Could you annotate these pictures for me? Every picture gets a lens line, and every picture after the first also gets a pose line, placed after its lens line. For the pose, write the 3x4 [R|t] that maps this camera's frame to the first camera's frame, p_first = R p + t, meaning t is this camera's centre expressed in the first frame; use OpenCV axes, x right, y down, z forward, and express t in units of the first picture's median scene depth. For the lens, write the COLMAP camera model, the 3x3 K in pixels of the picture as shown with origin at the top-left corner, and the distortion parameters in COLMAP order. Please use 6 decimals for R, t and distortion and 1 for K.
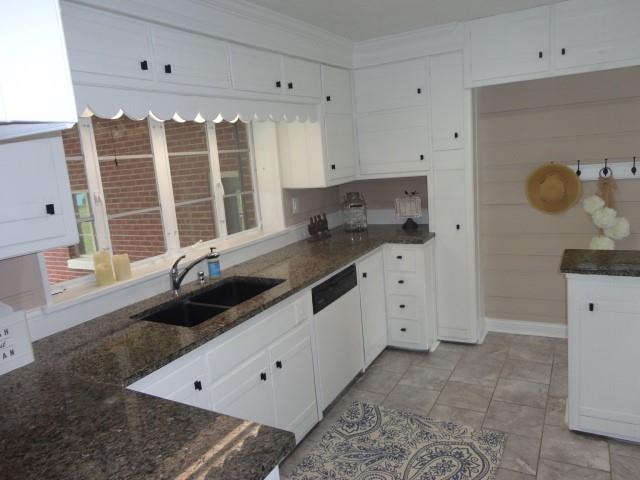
lens RADIAL K [[469.1, 0, 321.9], [0, 469.1, 238.4], [0, 0, 1]] dist [-0.009185, 0.005484]
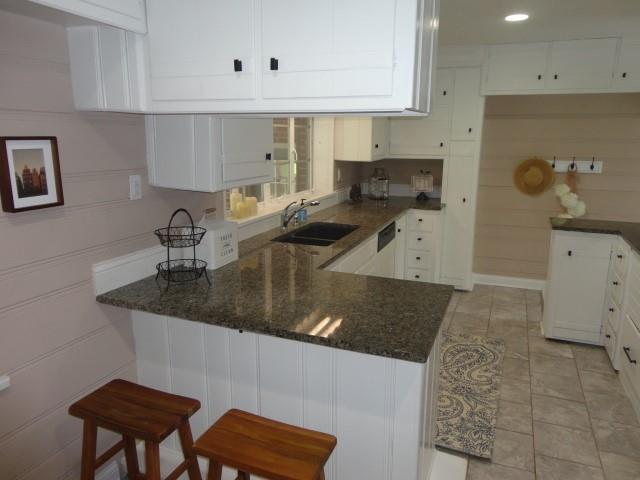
lens RADIAL K [[469.1, 0, 321.9], [0, 469.1, 238.4], [0, 0, 1]] dist [-0.009185, 0.005484]
pose [[0.989185, 0.058916, 0.134324, -0.306959], [-0.063650, 0.997484, 0.031221, 0.074605], [-0.132146, -0.039433, 0.990446, -0.284258]]
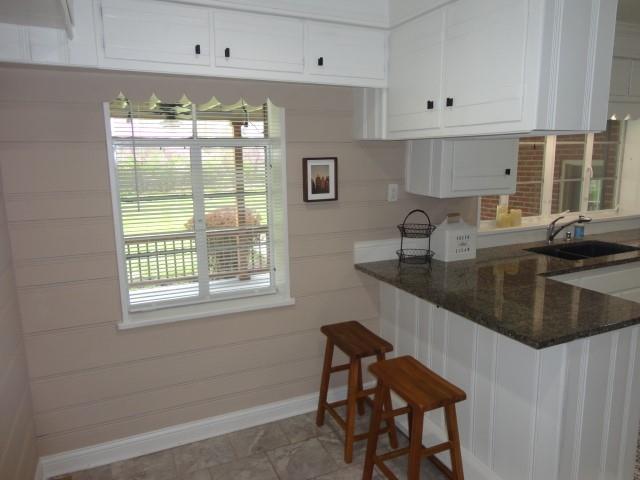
lens RADIAL K [[469.6, 0, 320.0], [0, 469.6, 240.0], [0, 0, 1]] dist [-0.003047, 0.006978]
pose [[0.802449, 0.171414, -0.571570, -0.049608], [-0.152680, 0.984948, 0.081033, 0.078725], [0.576857, 0.022243, 0.816542, -0.424957]]
